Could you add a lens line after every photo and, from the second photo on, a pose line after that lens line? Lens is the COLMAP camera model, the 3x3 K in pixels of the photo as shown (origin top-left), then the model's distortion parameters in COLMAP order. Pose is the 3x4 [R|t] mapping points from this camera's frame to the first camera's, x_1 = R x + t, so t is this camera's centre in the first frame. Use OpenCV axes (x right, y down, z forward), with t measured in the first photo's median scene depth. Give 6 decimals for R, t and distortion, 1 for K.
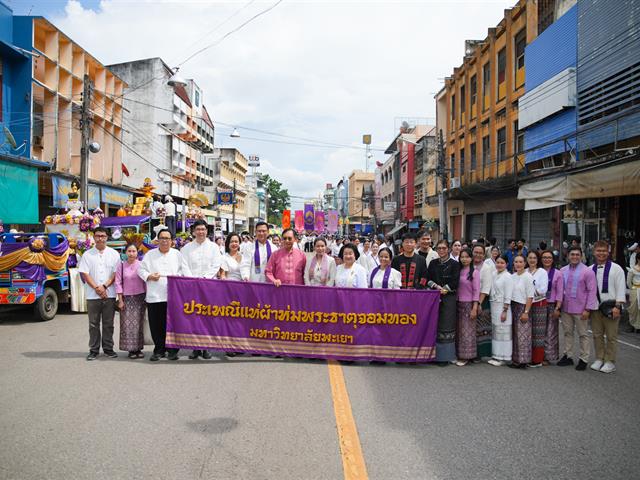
lens RADIAL K [[575.9, 0, 320.0], [0, 575.9, 240.0], [0, 0, 1]] dist [-0.018944, -0.004232]
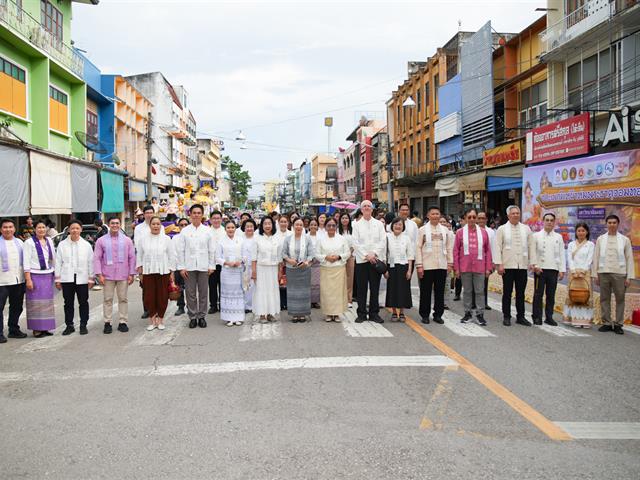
lens RADIAL K [[609.2, 0, 319.2], [0, 609.2, 222.6], [0, 0, 1]] dist [-0.002018, -0.000585]
pose [[0.997738, -0.018150, 0.064725, -0.045639], [0.018091, 0.999835, 0.001502, 0.005676], [-0.064741, -0.000328, 0.997902, -0.413793]]
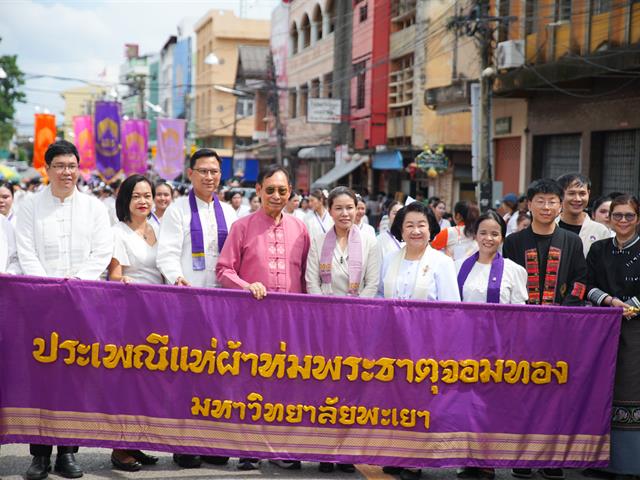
lens RADIAL K [[1544.2, 0, 320.0], [0, 1544.2, 240.0], [0, 0, 1]] dist [0.401593, -0.481908]
pose [[0.990353, 0.005456, 0.138462, -0.043370], [-0.009059, 0.999636, 0.025404, 0.001293], [-0.138273, -0.026413, 0.990042, -0.038016]]
